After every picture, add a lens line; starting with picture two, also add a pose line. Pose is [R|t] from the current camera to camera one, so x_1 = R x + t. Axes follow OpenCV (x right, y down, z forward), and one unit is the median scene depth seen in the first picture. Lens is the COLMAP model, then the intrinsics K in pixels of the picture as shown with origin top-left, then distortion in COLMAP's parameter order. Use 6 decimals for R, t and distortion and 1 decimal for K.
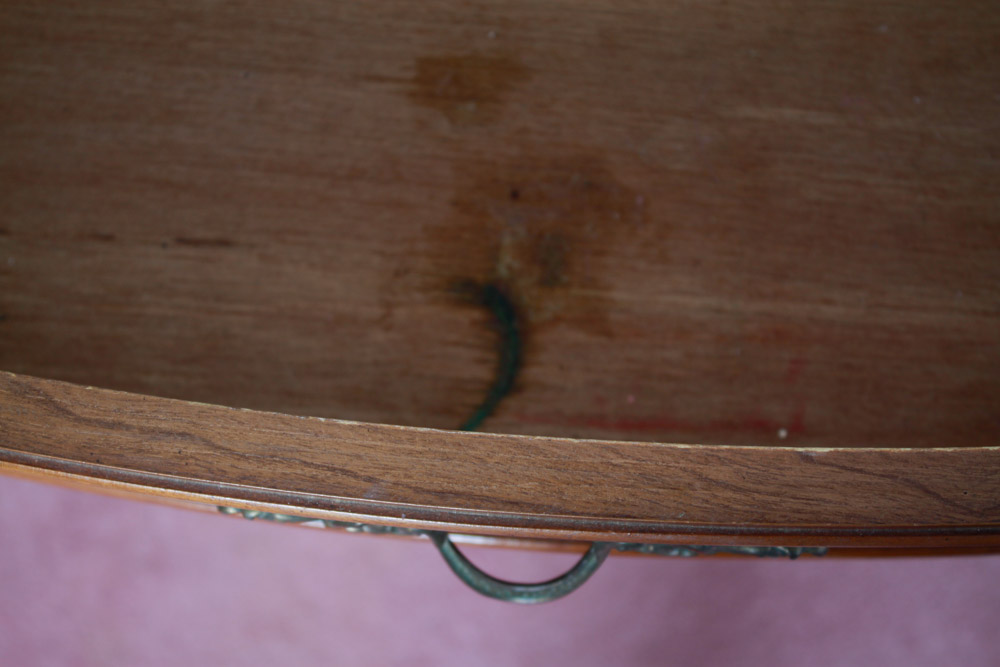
lens RADIAL K [[1822.3, 0, 501.2], [0, 1822.3, 334.2], [0, 0, 1]] dist [0.046109, 0.000000]
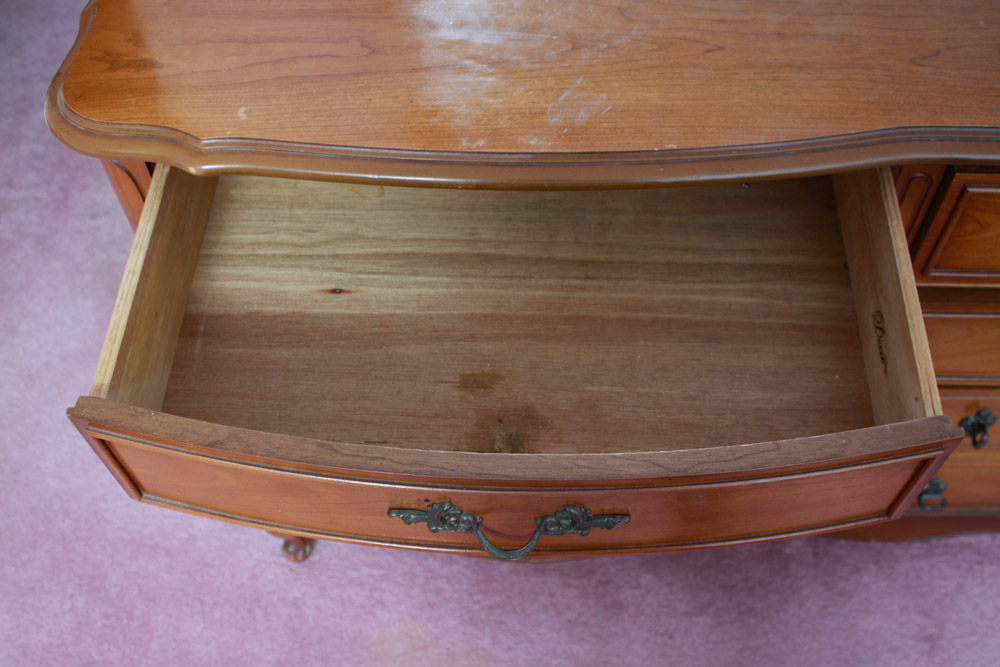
lens RADIAL K [[1018.1, 0, 501.4], [0, 1018.1, 341.6], [0, 0, 1]] dist [-0.075181, 0.000000]
pose [[0.999150, -0.027725, 0.030521, -0.030548], [0.037452, 0.919860, -0.390454, 0.372215], [-0.017250, 0.391265, 0.920116, -0.339306]]
